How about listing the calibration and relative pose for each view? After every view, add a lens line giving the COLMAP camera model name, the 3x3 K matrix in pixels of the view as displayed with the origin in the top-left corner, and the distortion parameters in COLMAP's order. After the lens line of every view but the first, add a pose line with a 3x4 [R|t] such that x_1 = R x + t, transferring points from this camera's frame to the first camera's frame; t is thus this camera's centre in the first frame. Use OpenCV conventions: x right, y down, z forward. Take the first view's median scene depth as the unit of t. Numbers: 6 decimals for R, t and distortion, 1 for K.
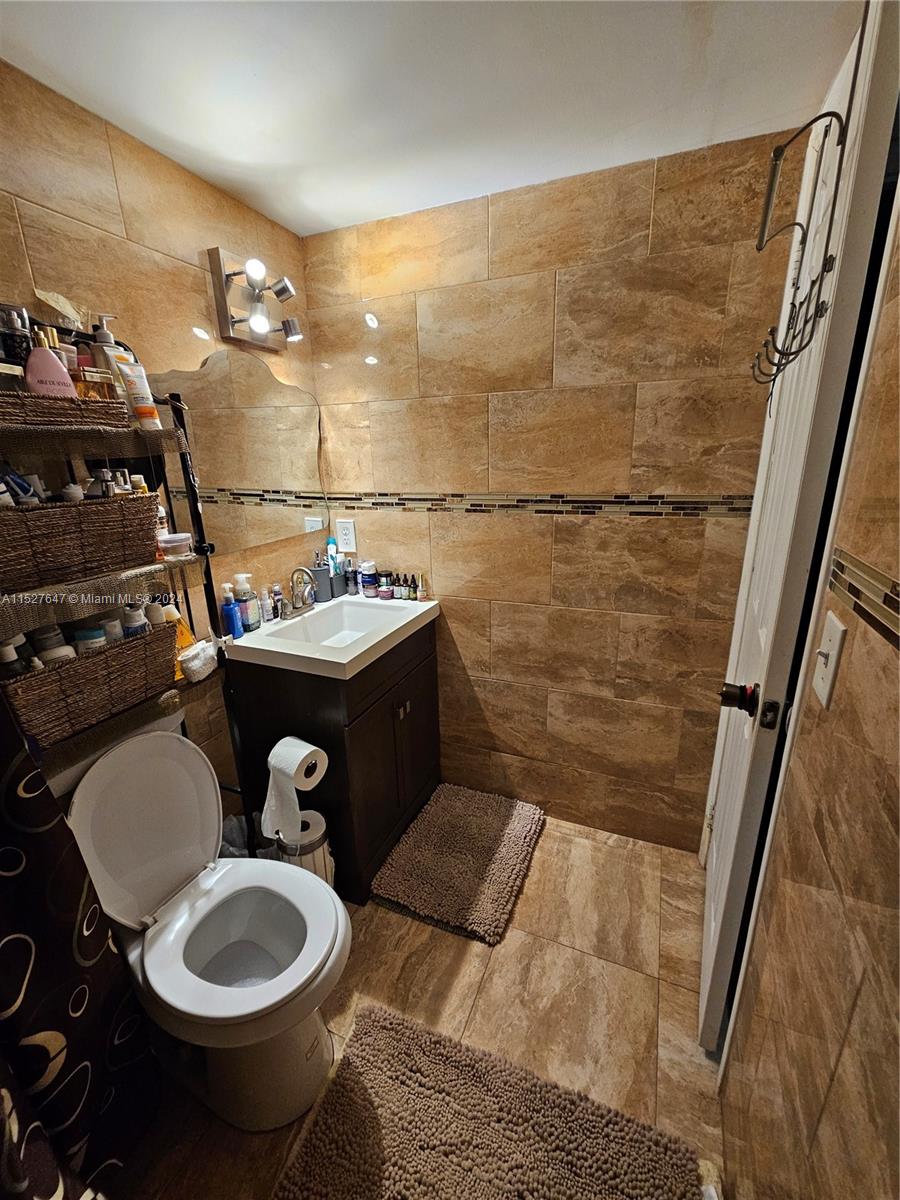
lens RADIAL K [[493.5, 0, 452.2], [0, 493.5, 604.0], [0, 0, 1]] dist [0.001803, 0.000302]
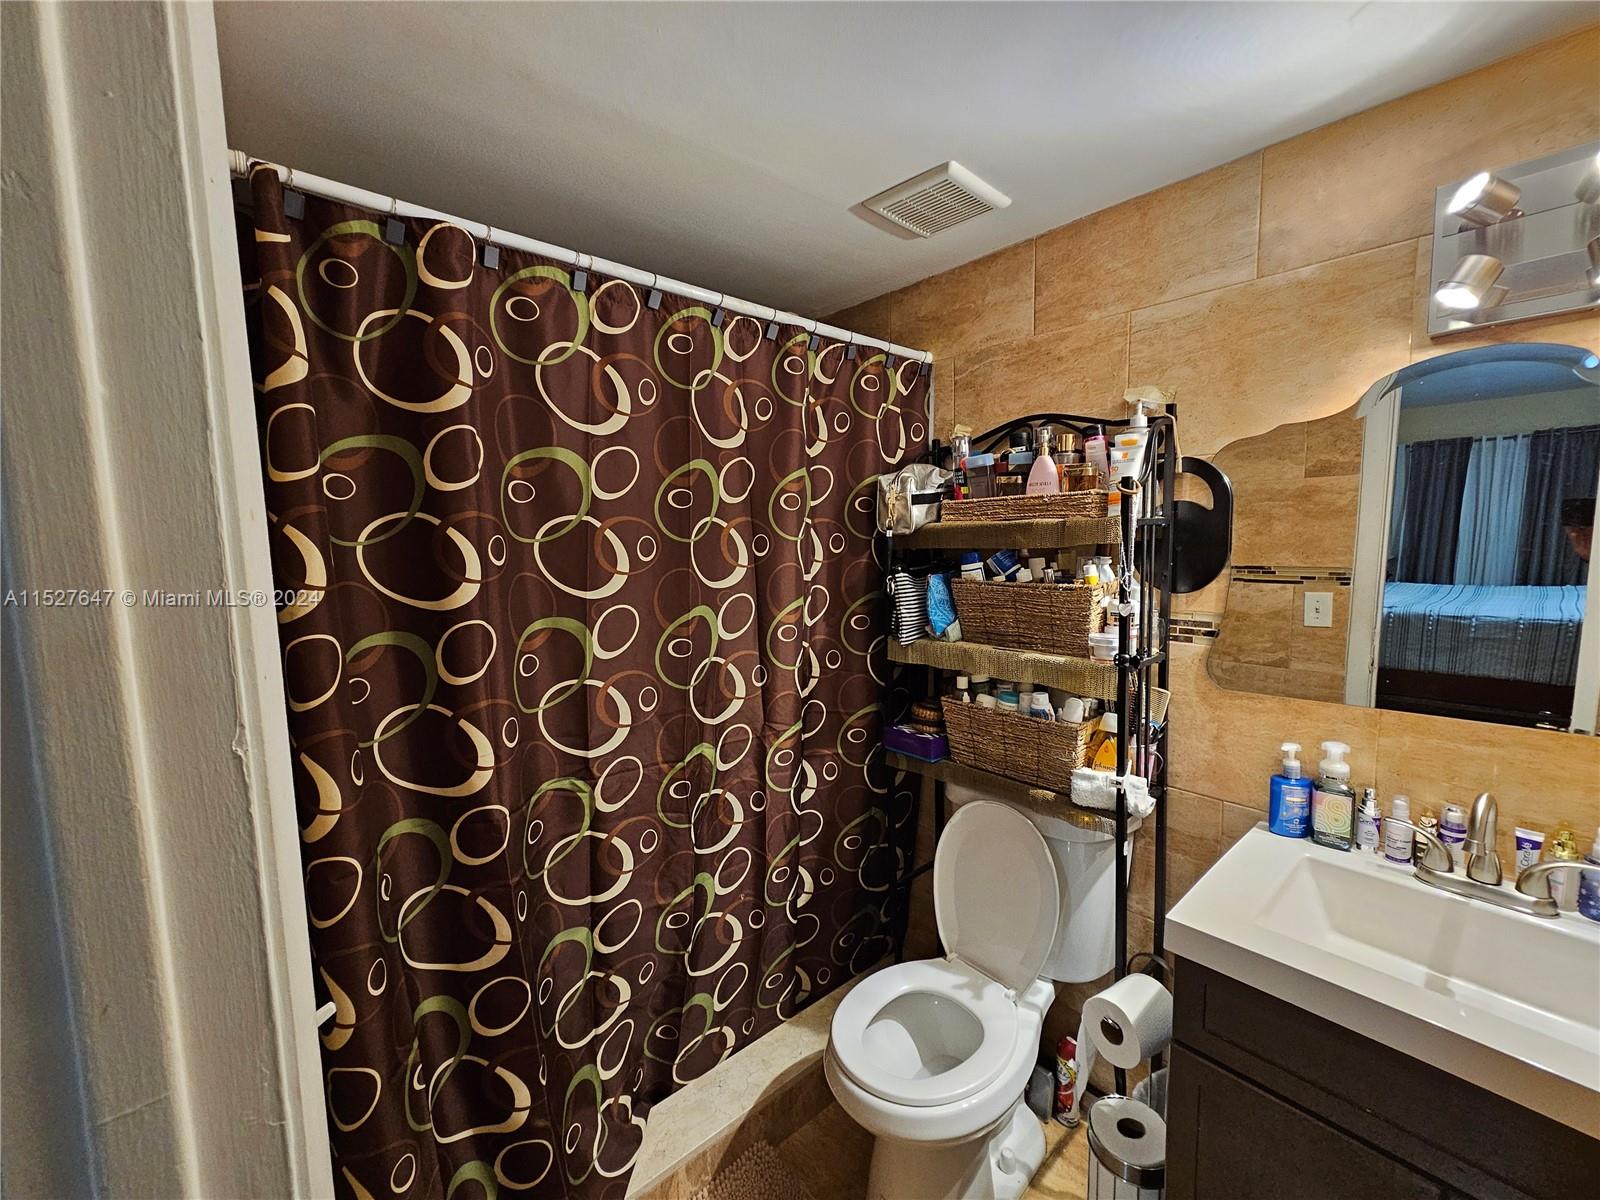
lens RADIAL K [[658.0, 0, 804.5], [0, 658.0, 596.1], [0, 0, 1]] dist [0.001803, 0.000302]
pose [[-0.441711, 0.114625, -0.889805, 0.688926], [-0.229345, 0.944423, 0.235511, -0.358344], [0.867348, 0.308100, -0.390873, 0.992229]]
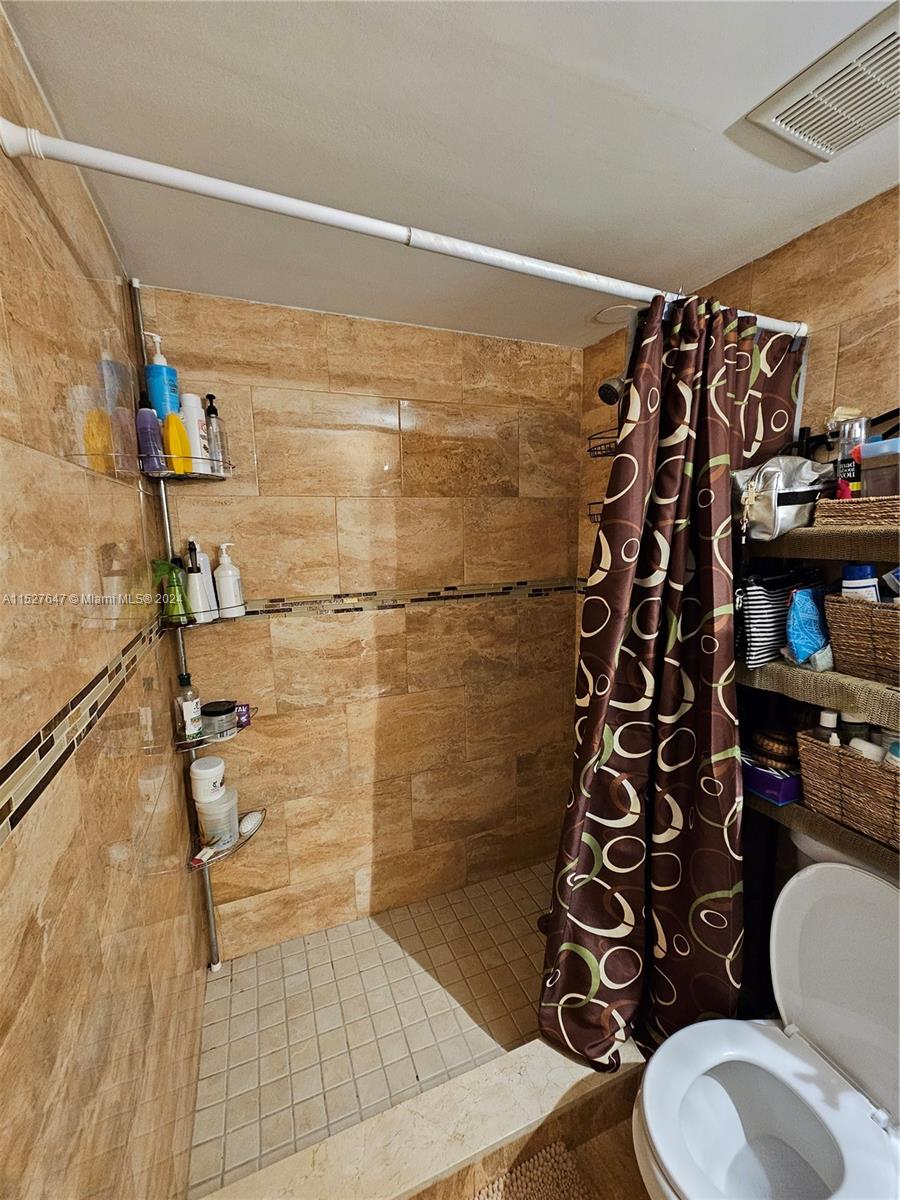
lens RADIAL K [[493.5, 0, 452.2], [0, 493.5, 604.0], [0, 0, 1]] dist [0.001803, 0.000302]
pose [[-0.703322, 0.137611, -0.697425, 0.369124], [-0.174148, 0.917836, 0.356722, -0.317400], [0.689210, 0.372346, -0.621569, 0.799608]]
